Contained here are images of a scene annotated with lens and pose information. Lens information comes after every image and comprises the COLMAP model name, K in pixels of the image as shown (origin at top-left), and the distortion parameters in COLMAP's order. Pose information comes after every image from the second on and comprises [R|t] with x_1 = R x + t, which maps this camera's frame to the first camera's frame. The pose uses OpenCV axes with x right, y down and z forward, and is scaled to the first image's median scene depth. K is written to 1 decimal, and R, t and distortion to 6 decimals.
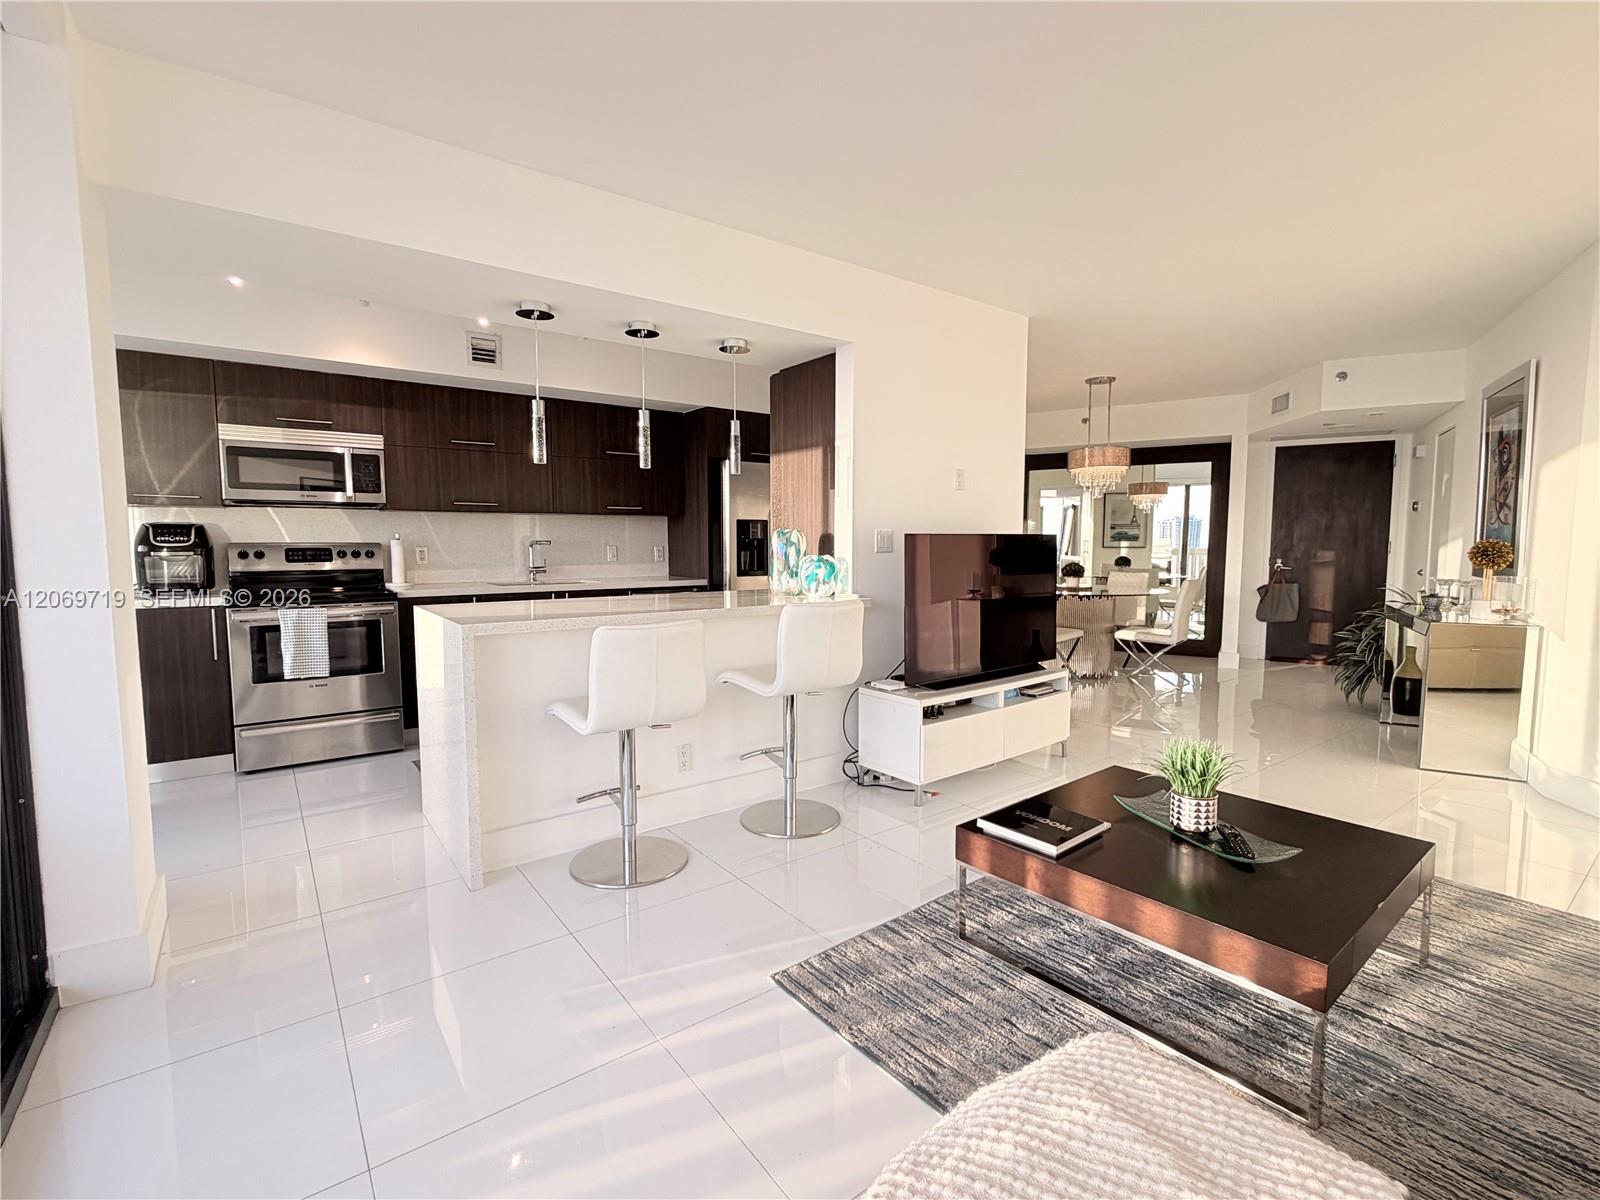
lens RADIAL K [[731.7, 0, 799.2], [0, 731.7, 598.1], [0, 0, 1]] dist [0.010458, 0.001962]
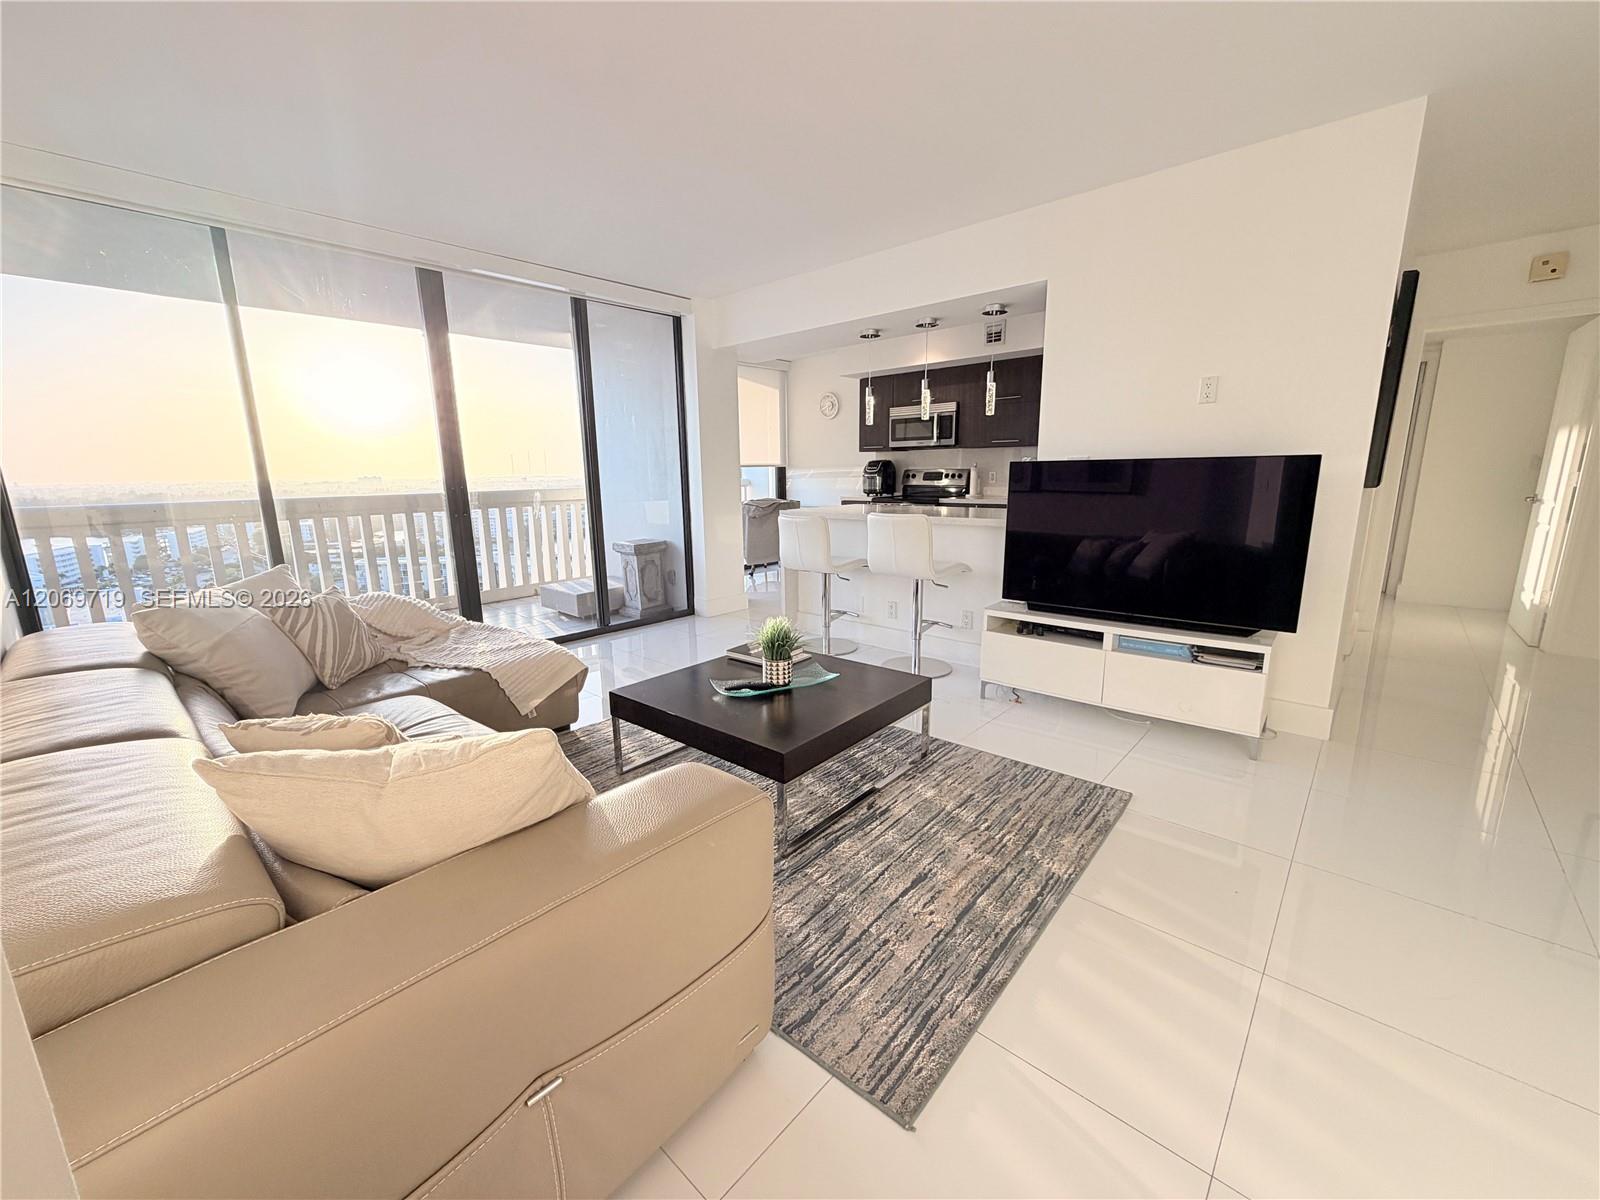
lens RADIAL K [[640.0, 0, 807.3], [0, 640.0, 597.7], [0, 0, 1]] dist [-0.000578, 0.000280]
pose [[0.209622, 0.190061, -0.959133, 0.882879], [-0.066577, 0.981424, 0.179927, -0.032201], [0.975513, 0.026140, 0.218382, 0.417411]]
